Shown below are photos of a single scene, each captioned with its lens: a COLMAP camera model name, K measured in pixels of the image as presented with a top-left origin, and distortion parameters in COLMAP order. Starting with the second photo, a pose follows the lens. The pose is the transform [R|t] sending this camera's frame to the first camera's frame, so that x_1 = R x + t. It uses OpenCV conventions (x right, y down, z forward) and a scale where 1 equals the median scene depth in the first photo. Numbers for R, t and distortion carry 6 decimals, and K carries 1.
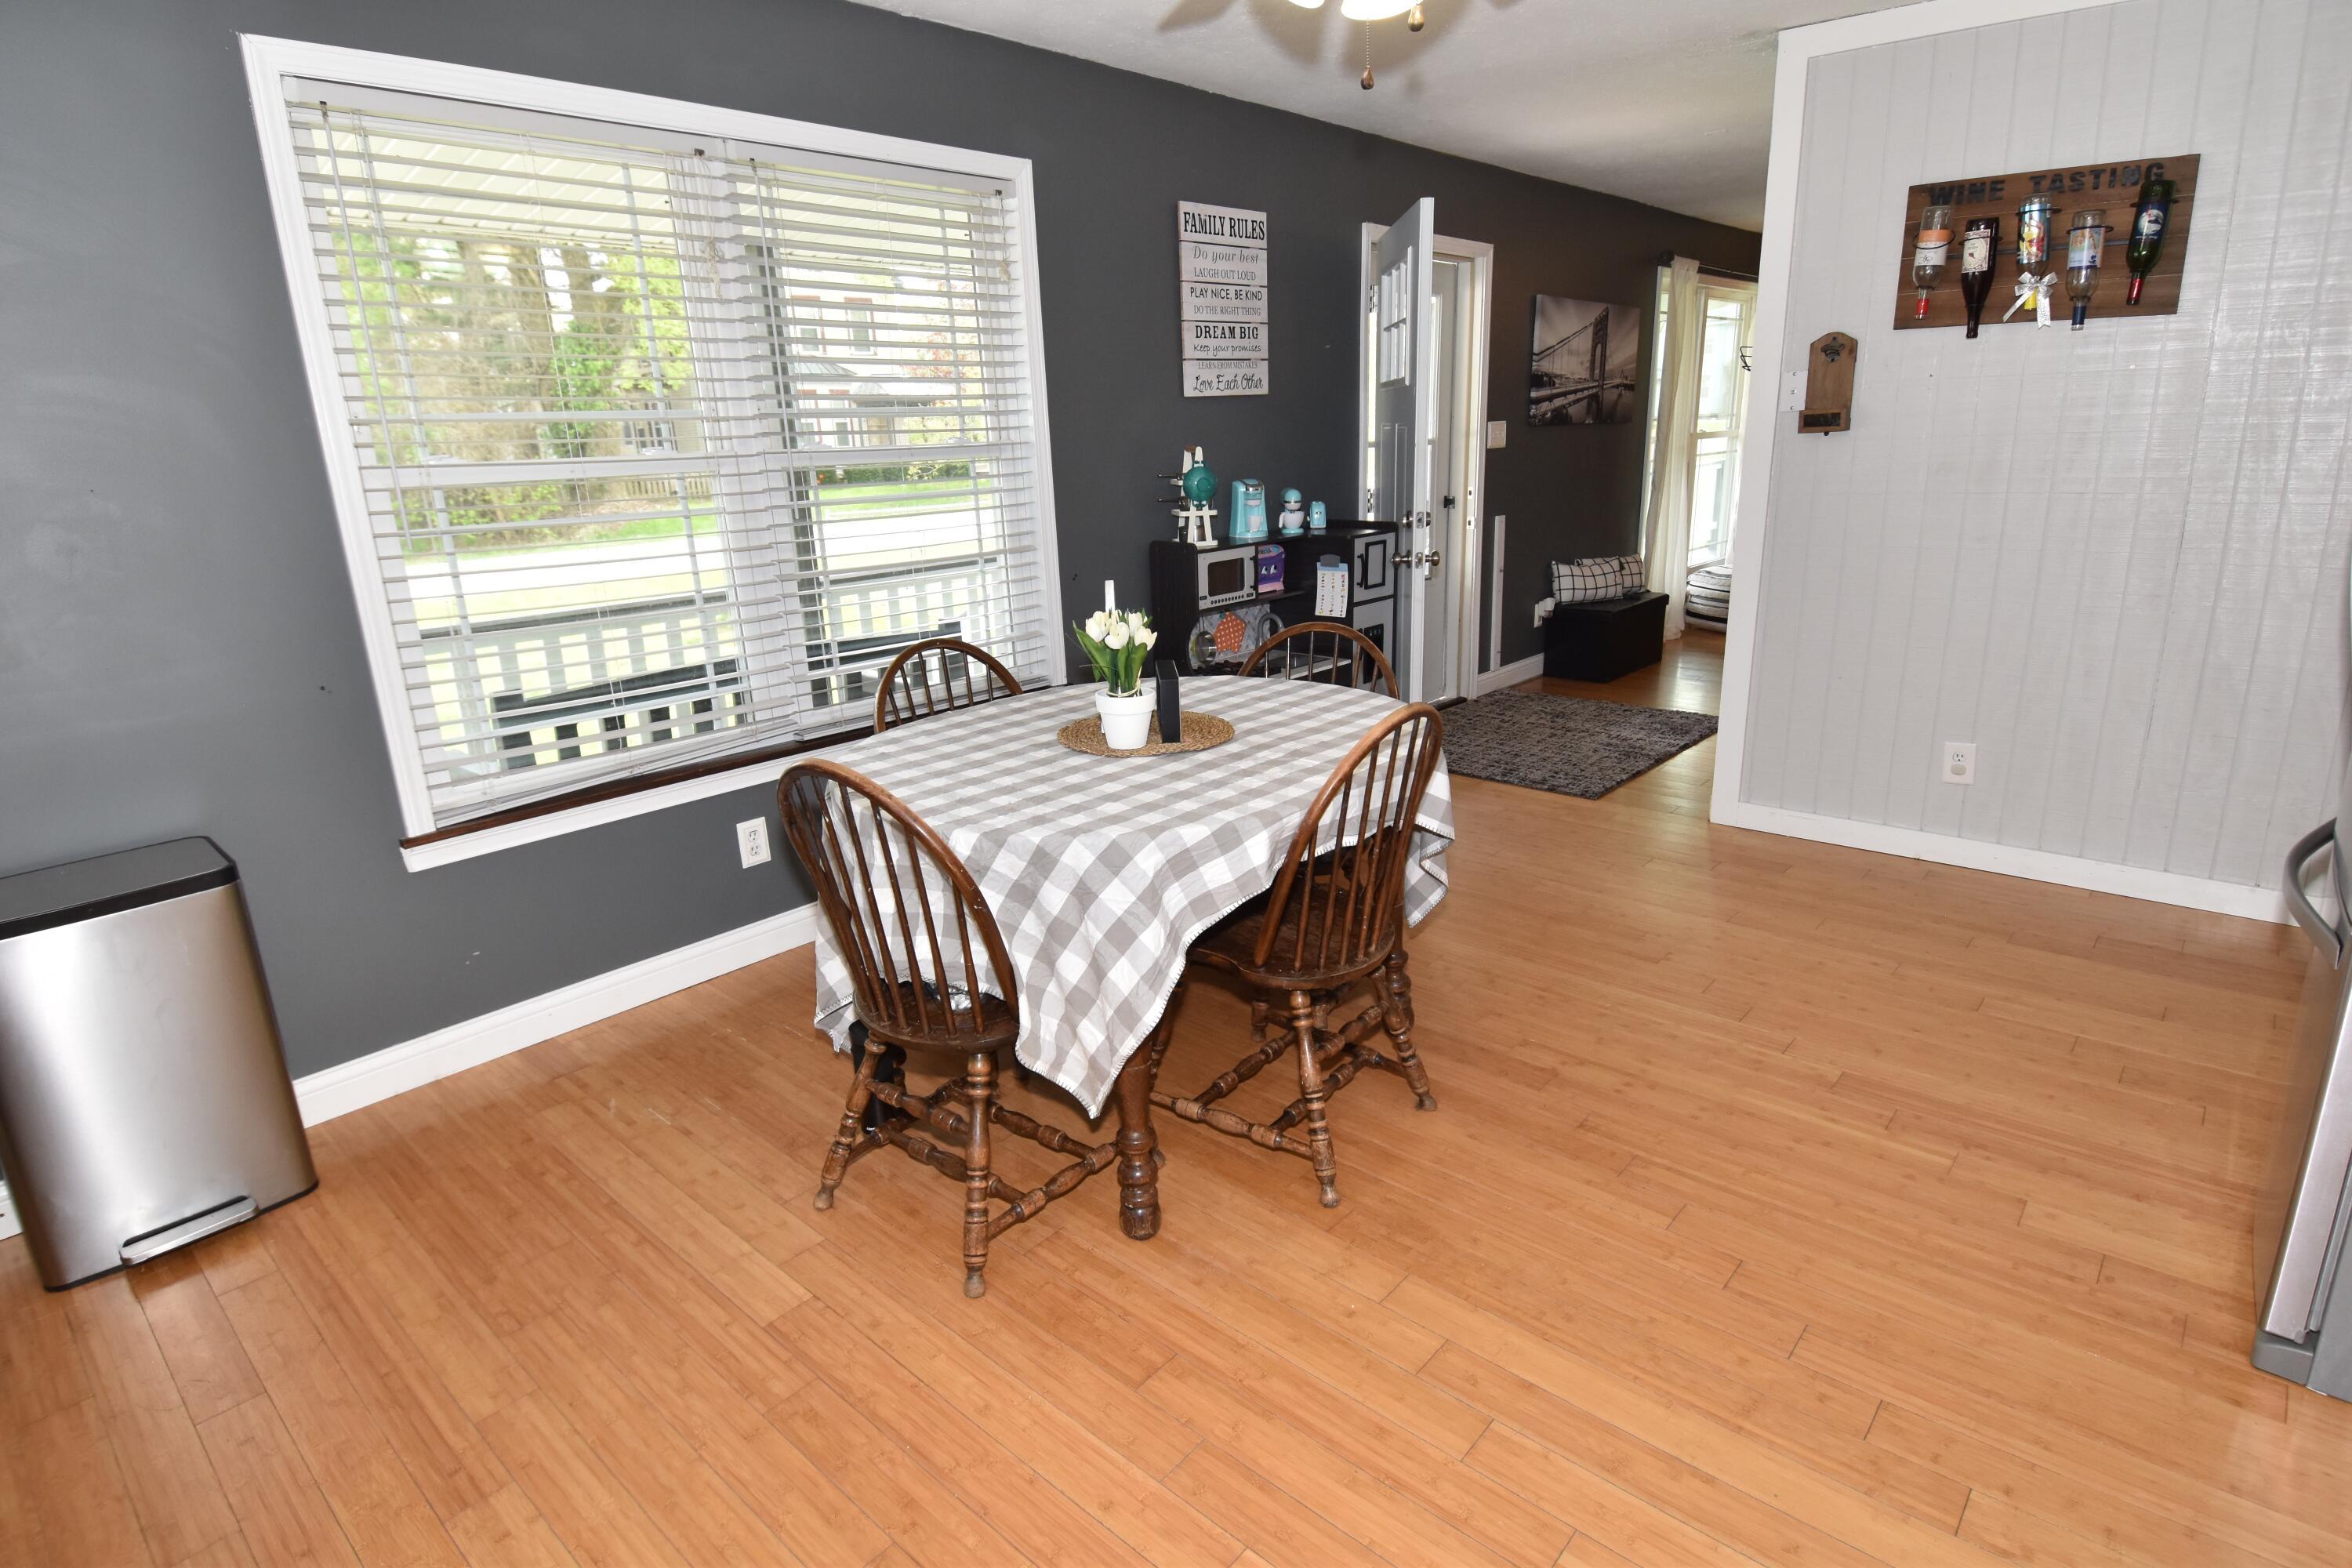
lens RADIAL K [[1220.8, 0, 1176.6], [0, 1220.8, 783.5], [0, 0, 1]] dist [0.030582, -0.039850]
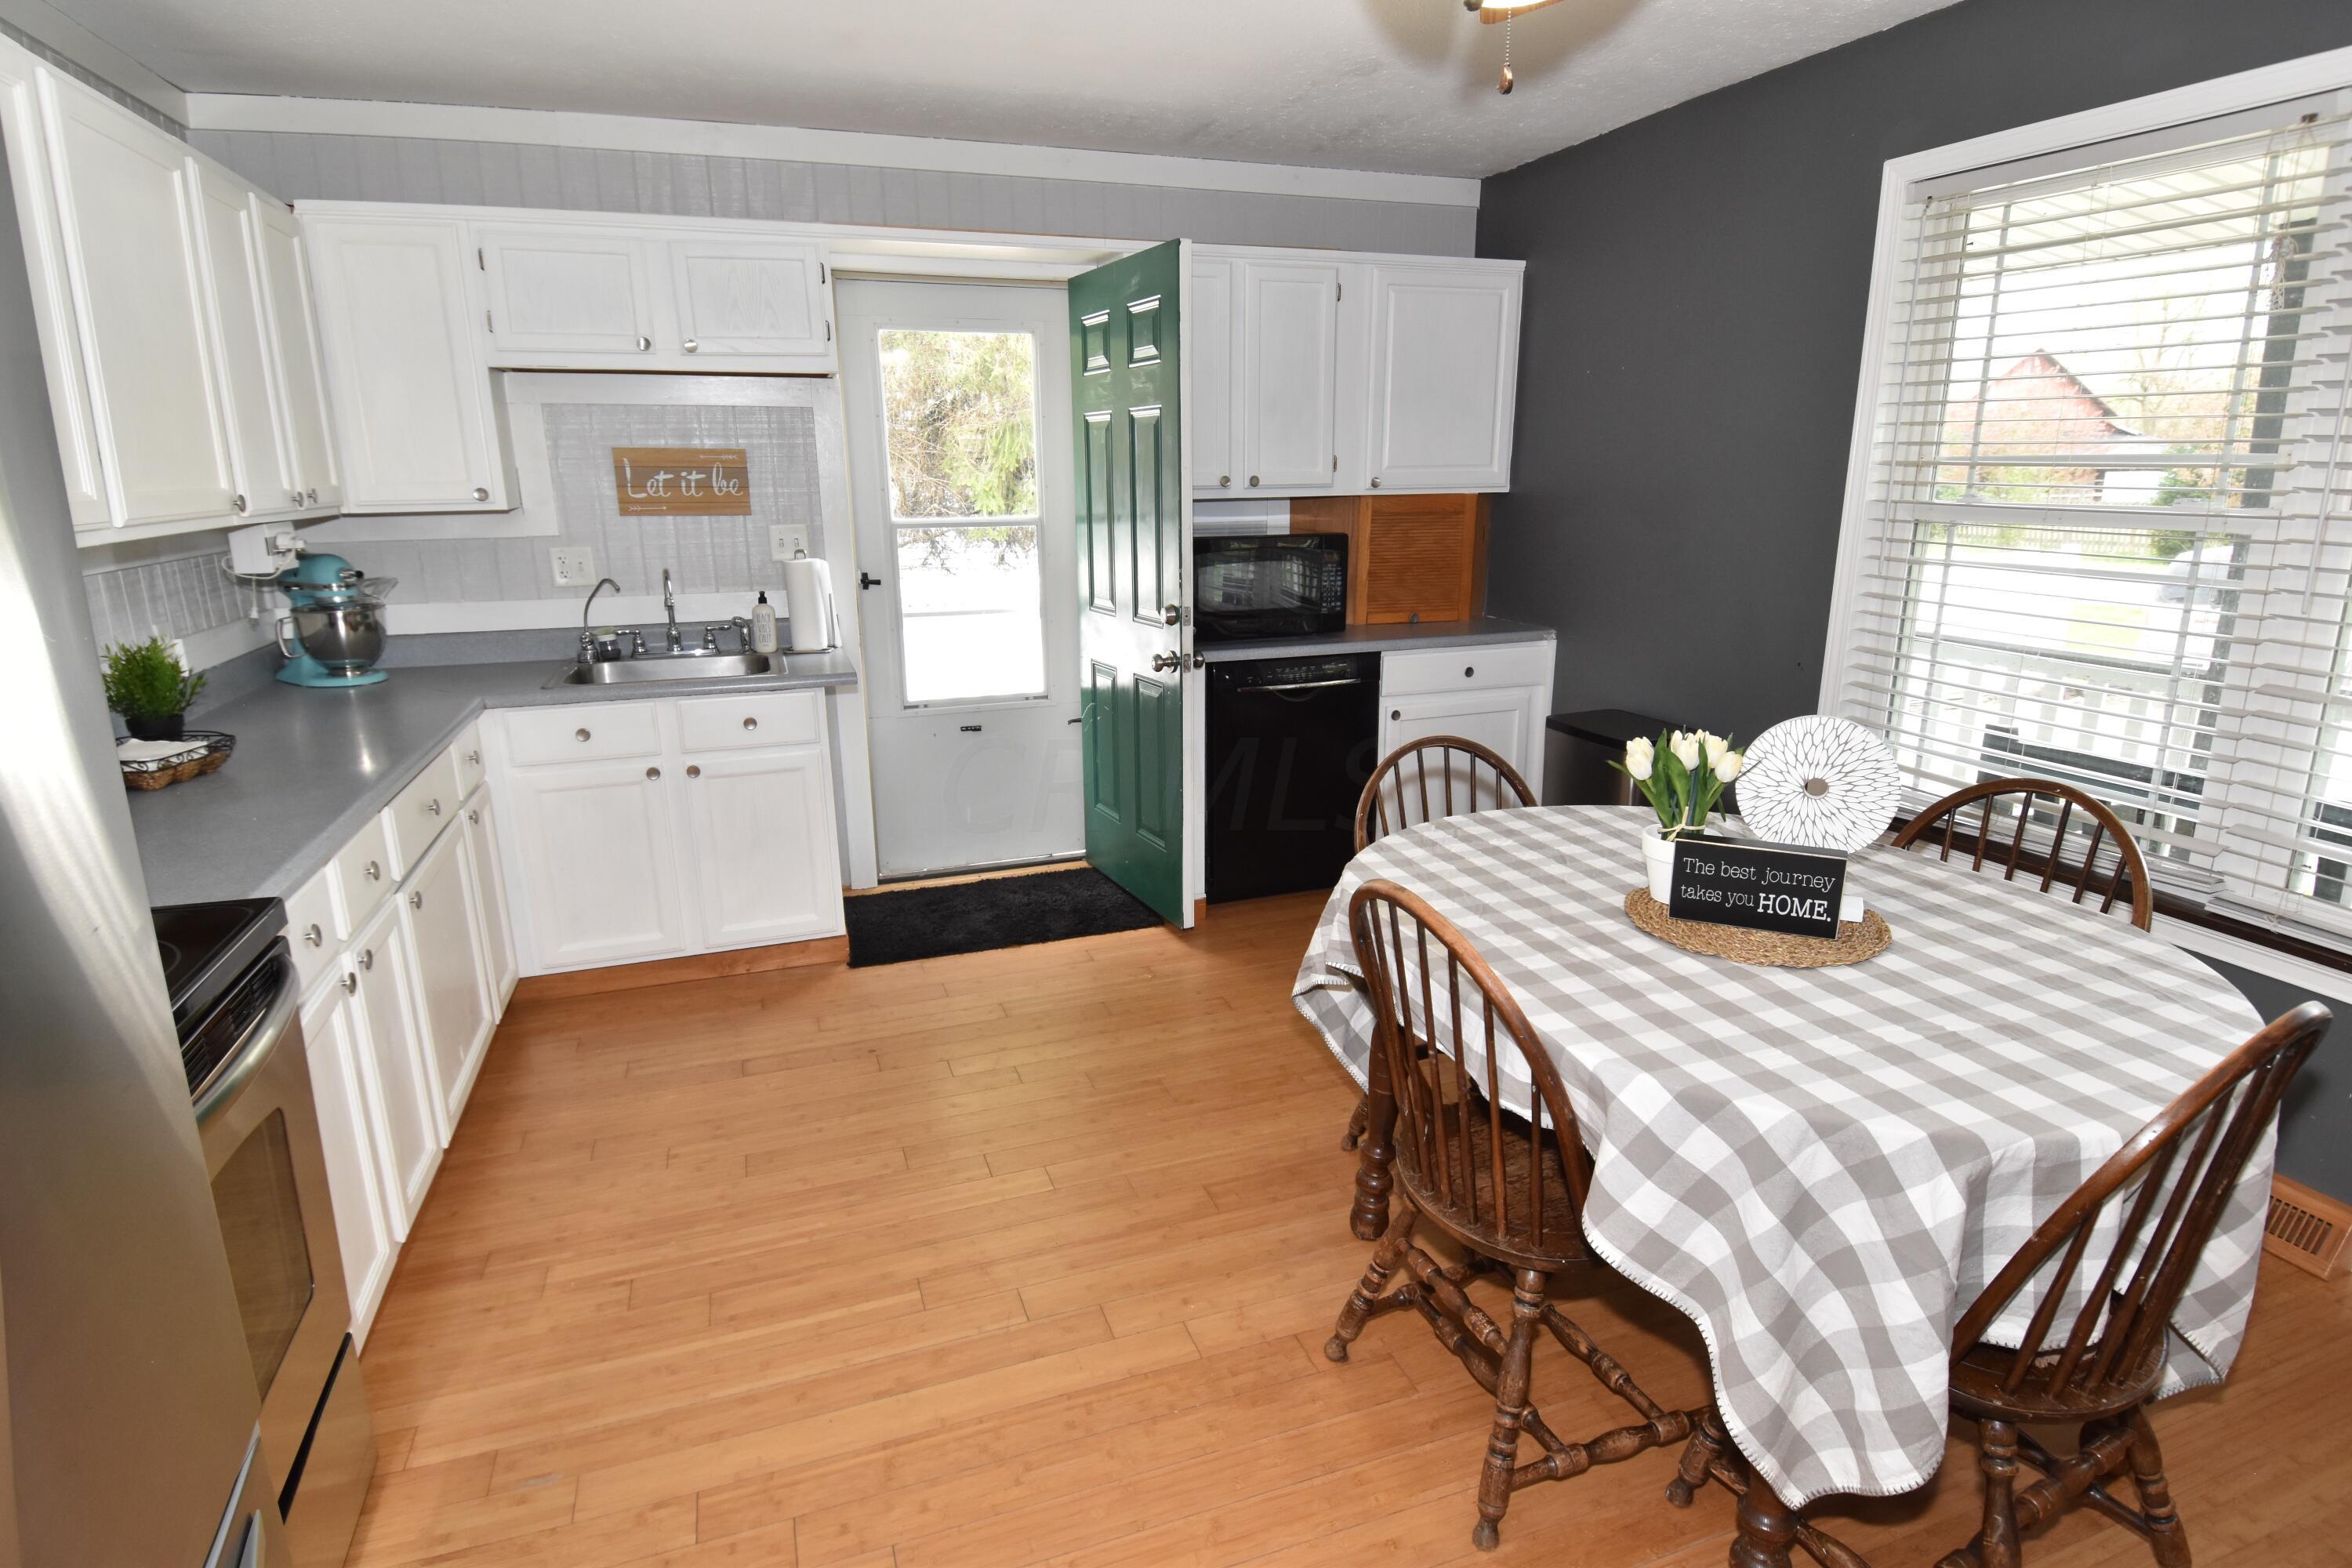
lens RADIAL K [[1216.6, 0, 1175.8], [0, 1216.6, 758.7], [0, 0, 1]] dist [0.054998, -0.039536]
pose [[-0.476784, 0.242514, -0.844905, 0.613563], [-0.223124, 0.896319, 0.383181, -0.276260], [0.850231, 0.371213, -0.373240, 0.773239]]
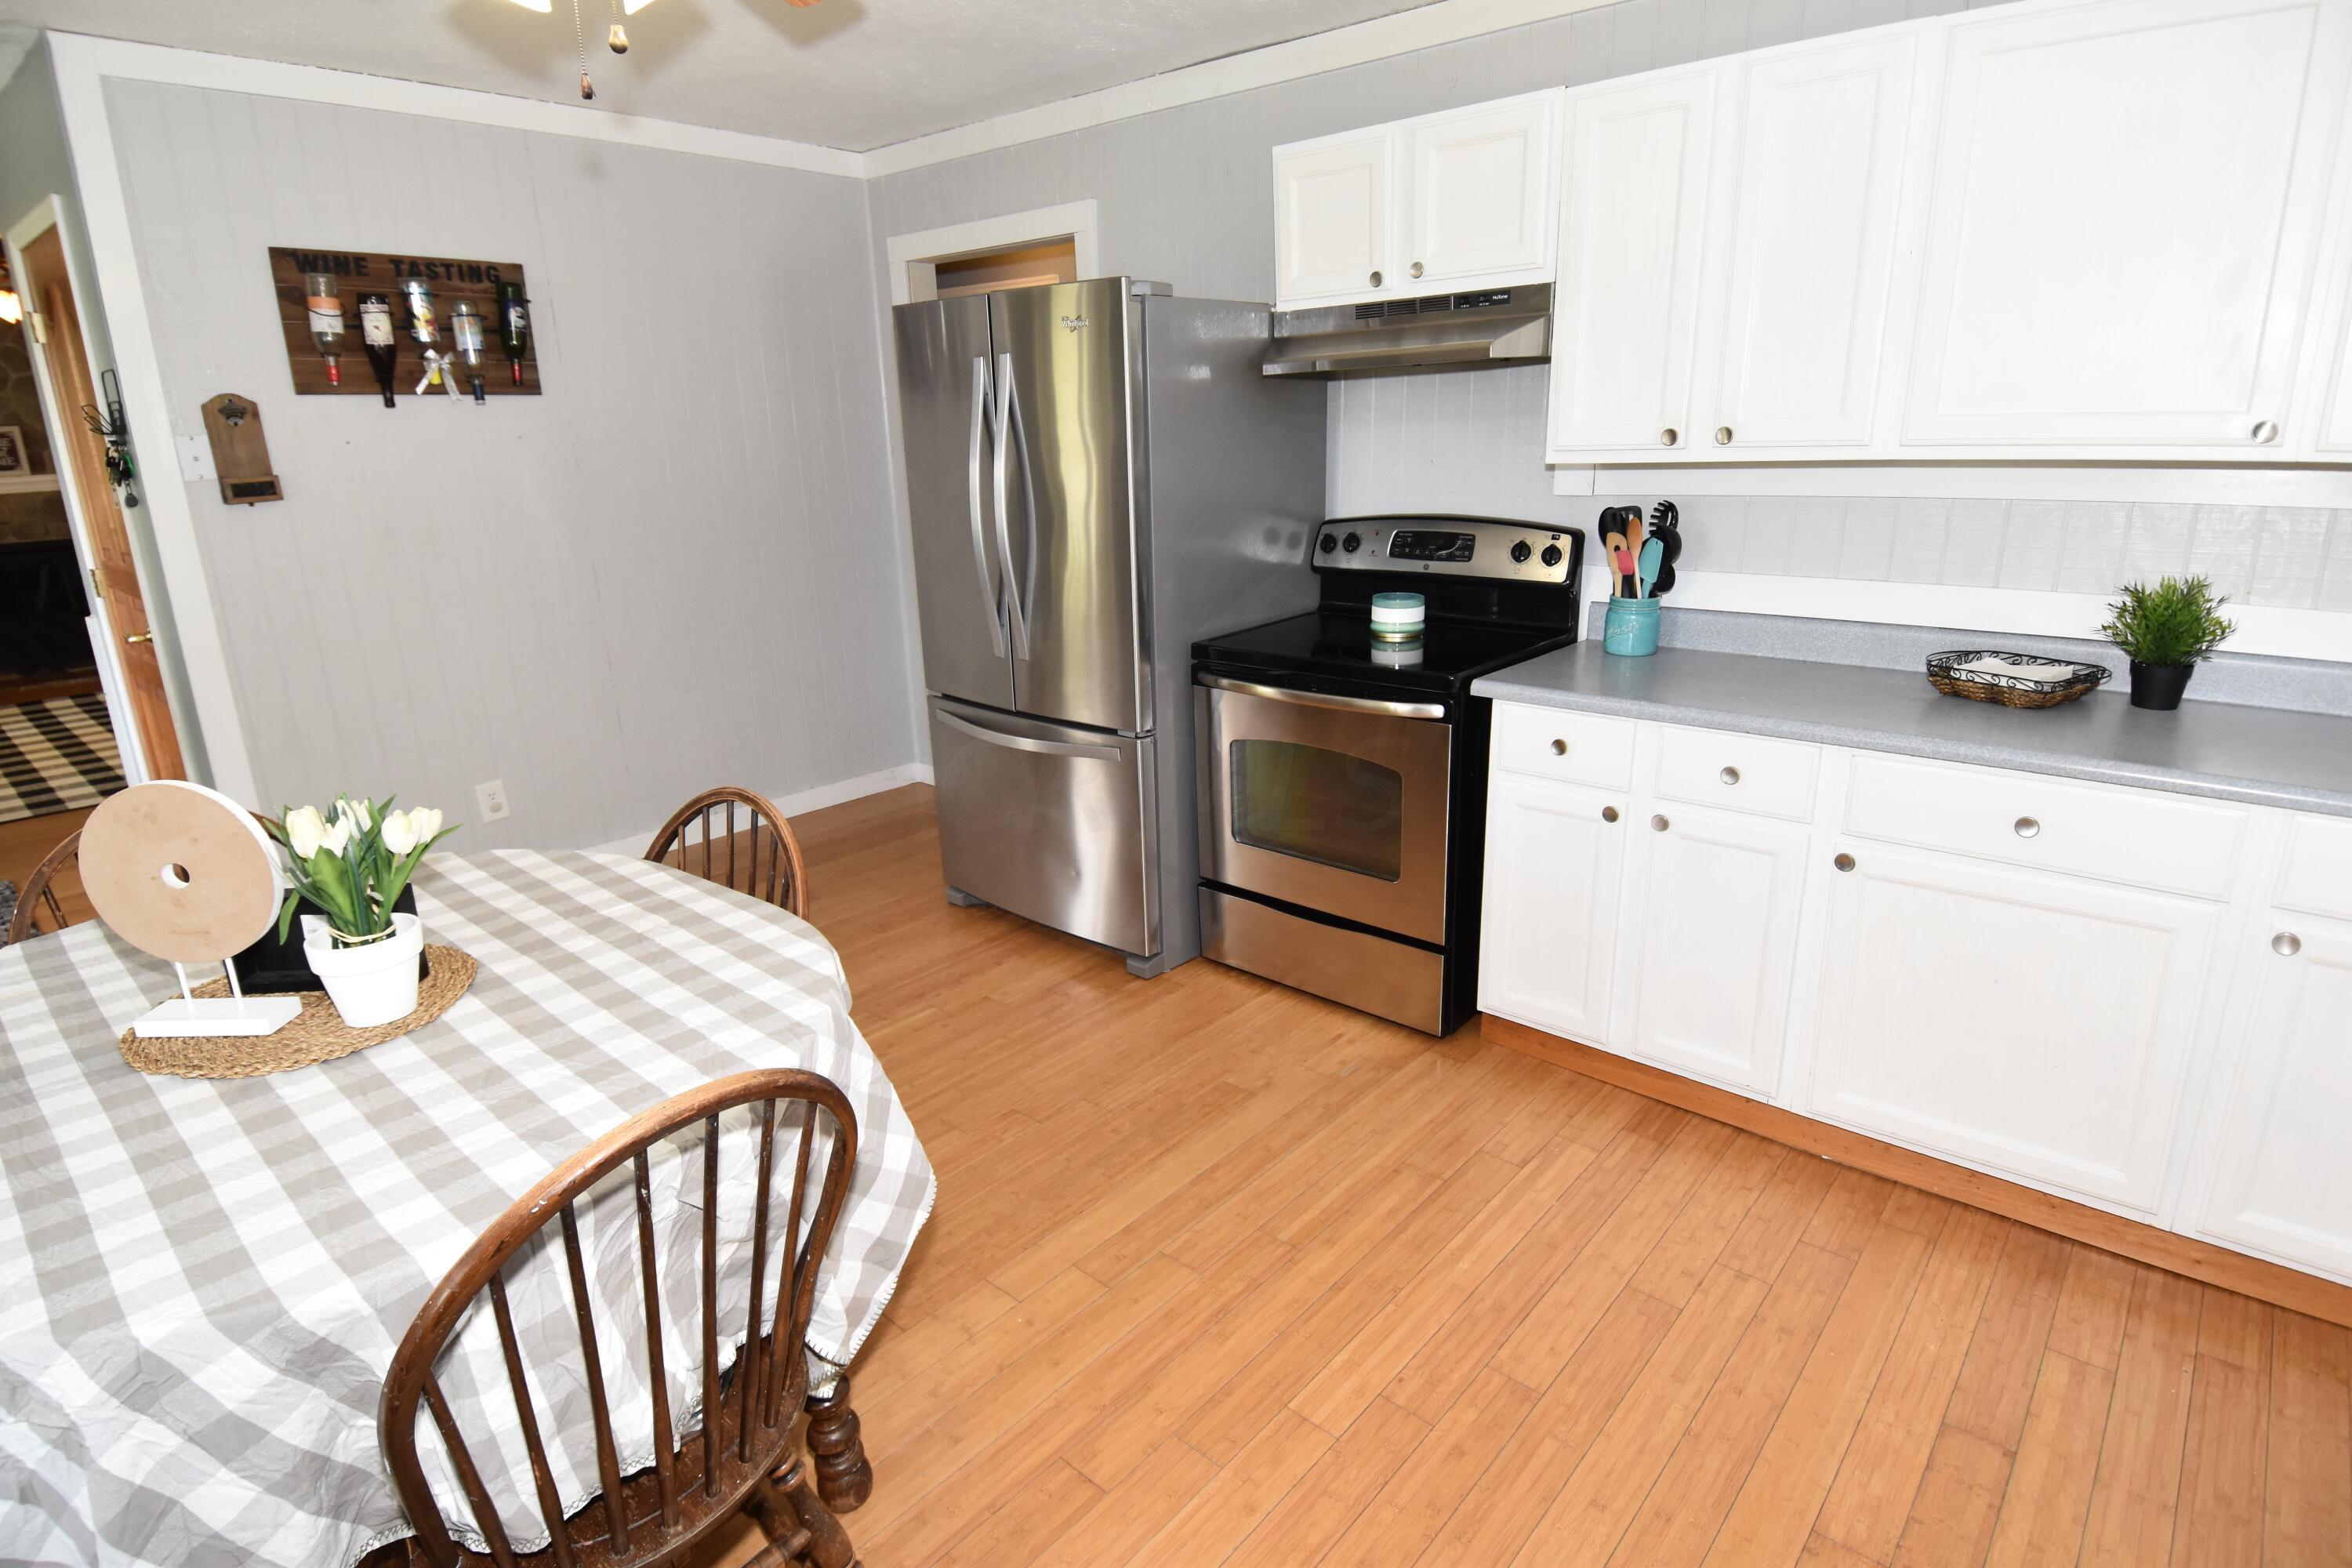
lens RADIAL K [[1220.8, 0, 1176.6], [0, 1220.8, 783.5], [0, 0, 1]] dist [0.030582, -0.039850]
pose [[-0.017884, -0.246647, 0.968940, -0.479942], [0.299369, 0.923315, 0.240558, -0.130039], [-0.953970, 0.294373, 0.057326, 0.432291]]
